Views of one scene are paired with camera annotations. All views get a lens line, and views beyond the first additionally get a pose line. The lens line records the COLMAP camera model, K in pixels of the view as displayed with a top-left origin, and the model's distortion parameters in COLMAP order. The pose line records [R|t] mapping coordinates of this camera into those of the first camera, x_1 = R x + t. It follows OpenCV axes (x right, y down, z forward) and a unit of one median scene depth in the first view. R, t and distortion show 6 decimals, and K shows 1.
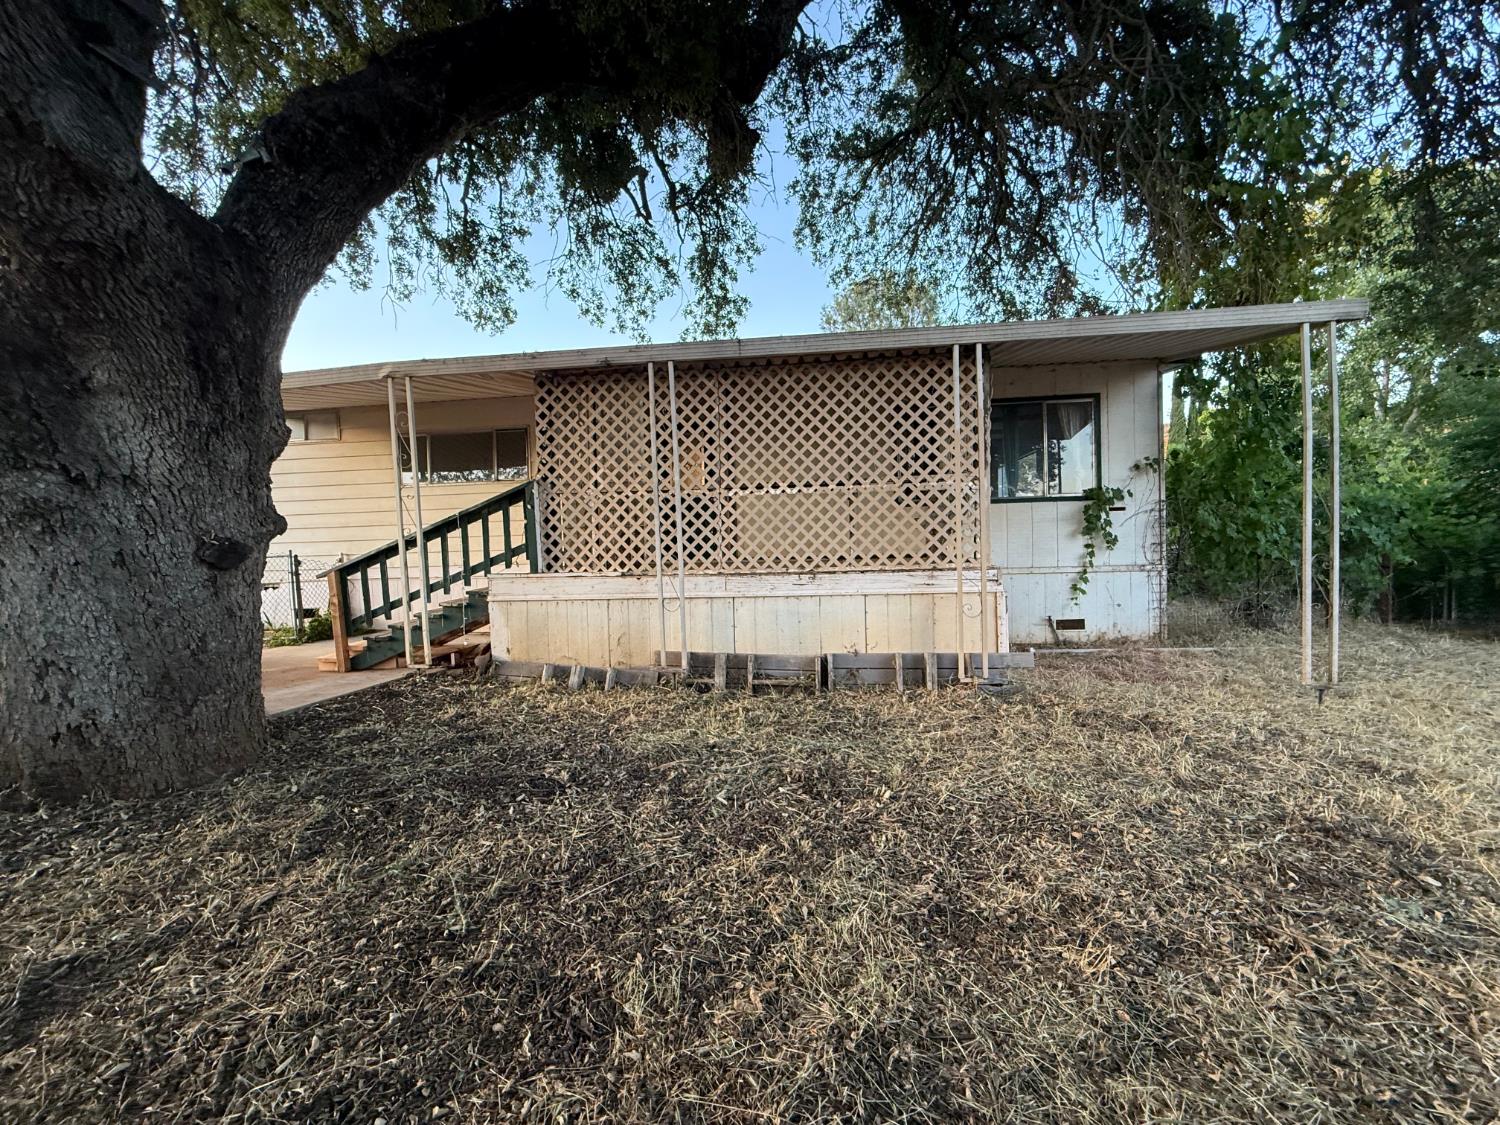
lens RADIAL K [[599.1, 0, 745.5], [0, 599.1, 564.0], [0, 0, 1]] dist [0.001318, 0.000469]
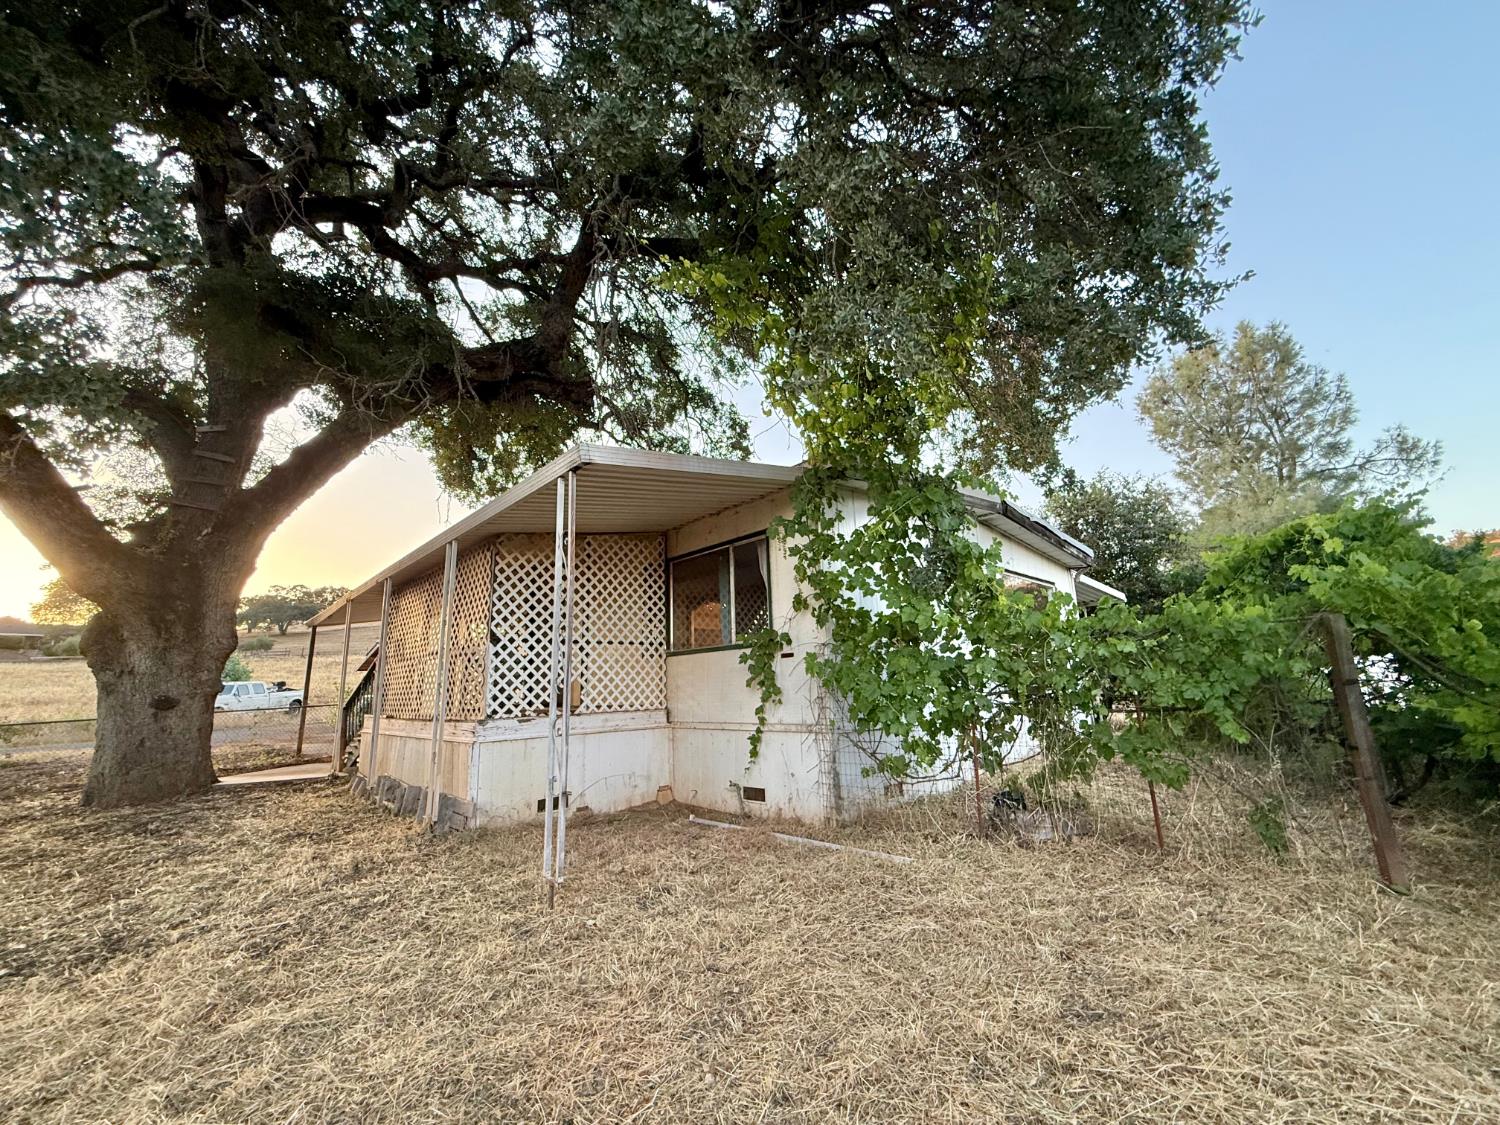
lens RADIAL K [[599.1, 0, 745.5], [0, 599.1, 564.0], [0, 0, 1]] dist [0.001318, 0.000469]
pose [[0.751999, -0.129925, -0.646232, 1.321101], [-0.006687, 0.978828, -0.204575, -0.051758], [0.659130, 0.158161, 0.735209, 0.370741]]
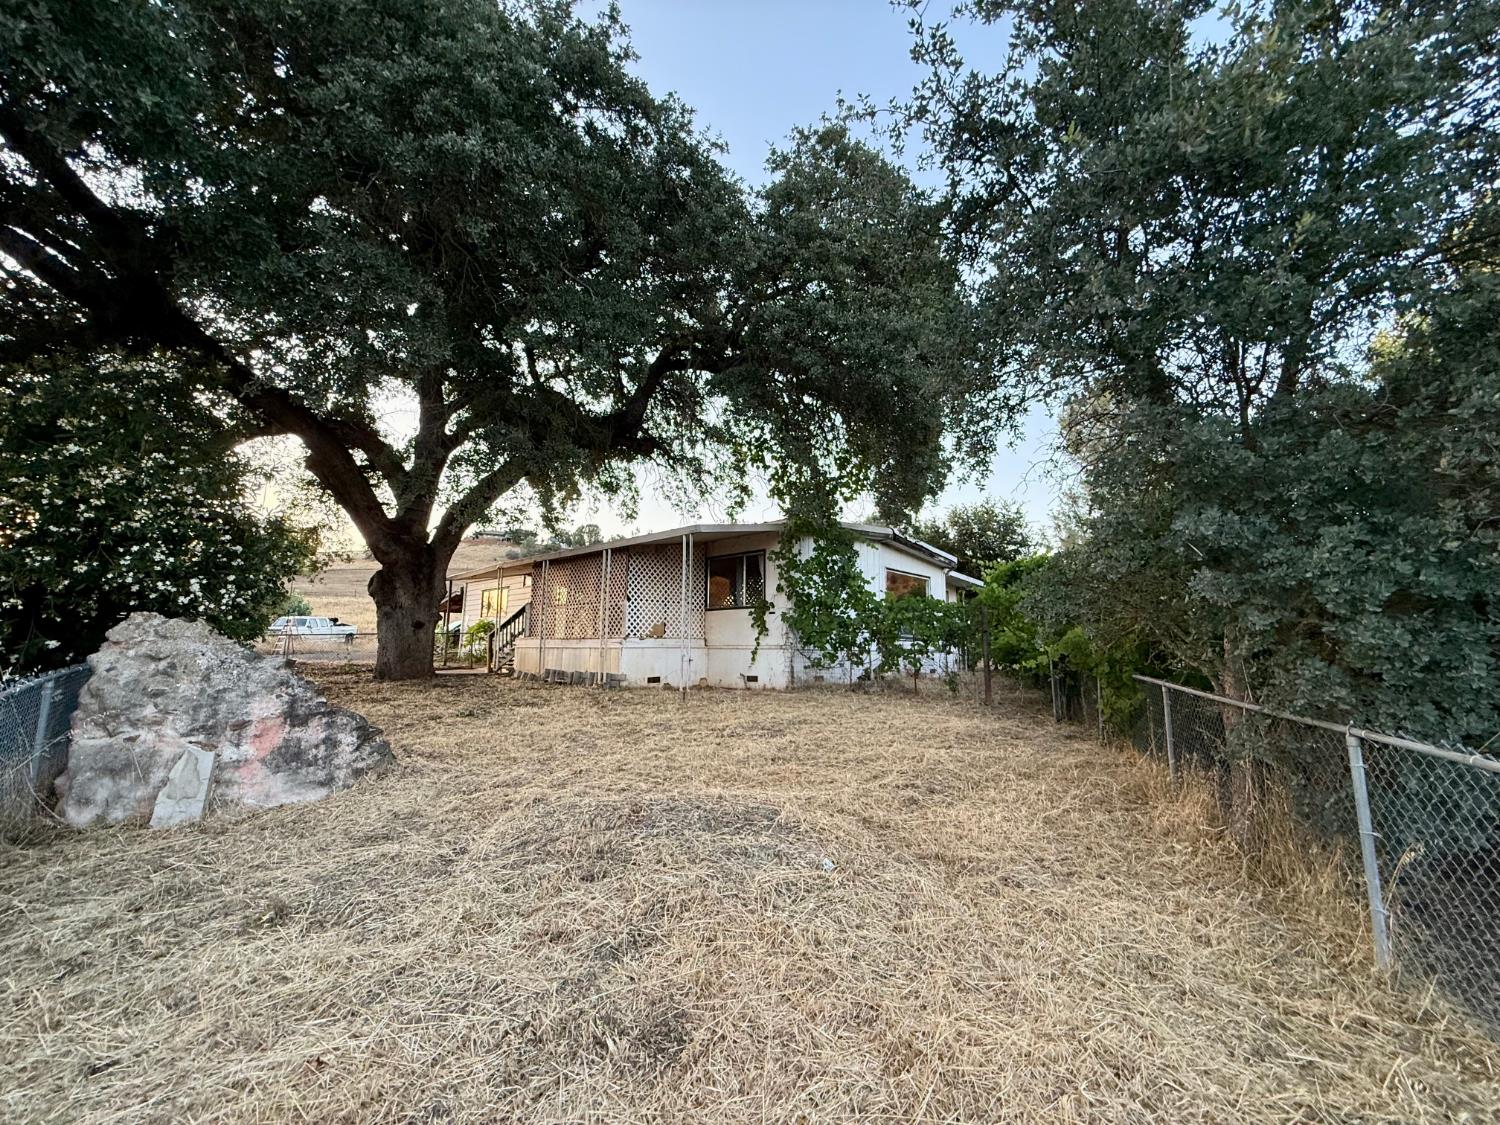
lens RADIAL K [[599.1, 0, 745.5], [0, 599.1, 564.0], [0, 0, 1]] dist [0.001318, 0.000469]
pose [[0.788330, -0.048993, -0.613299, 1.903494], [-0.046646, 0.989196, -0.138980, 0.016139], [0.613482, 0.138171, 0.777528, -0.498968]]
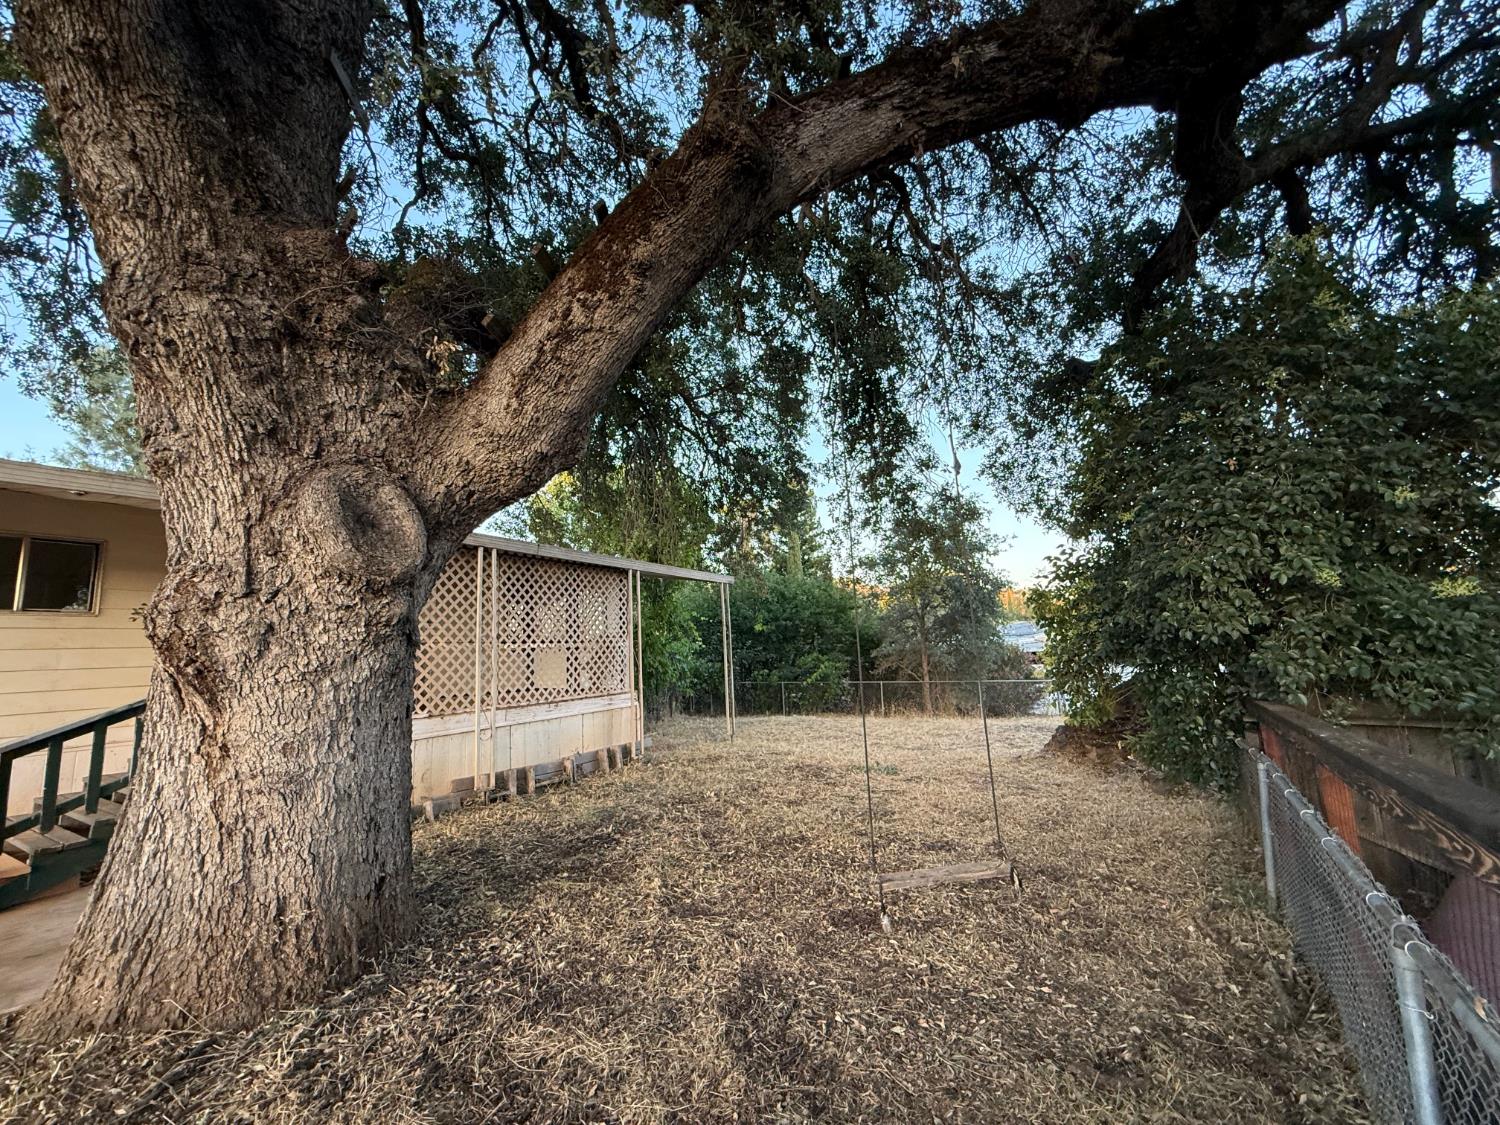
lens RADIAL K [[599.1, 0, 745.5], [0, 599.1, 564.0], [0, 0, 1]] dist [0.001318, 0.000469]
pose [[0.420823, 0.141760, 0.895998, -0.921540], [0.094158, 0.975553, -0.198570, 0.017816], [-0.902243, 0.167928, 0.397188, -0.046320]]
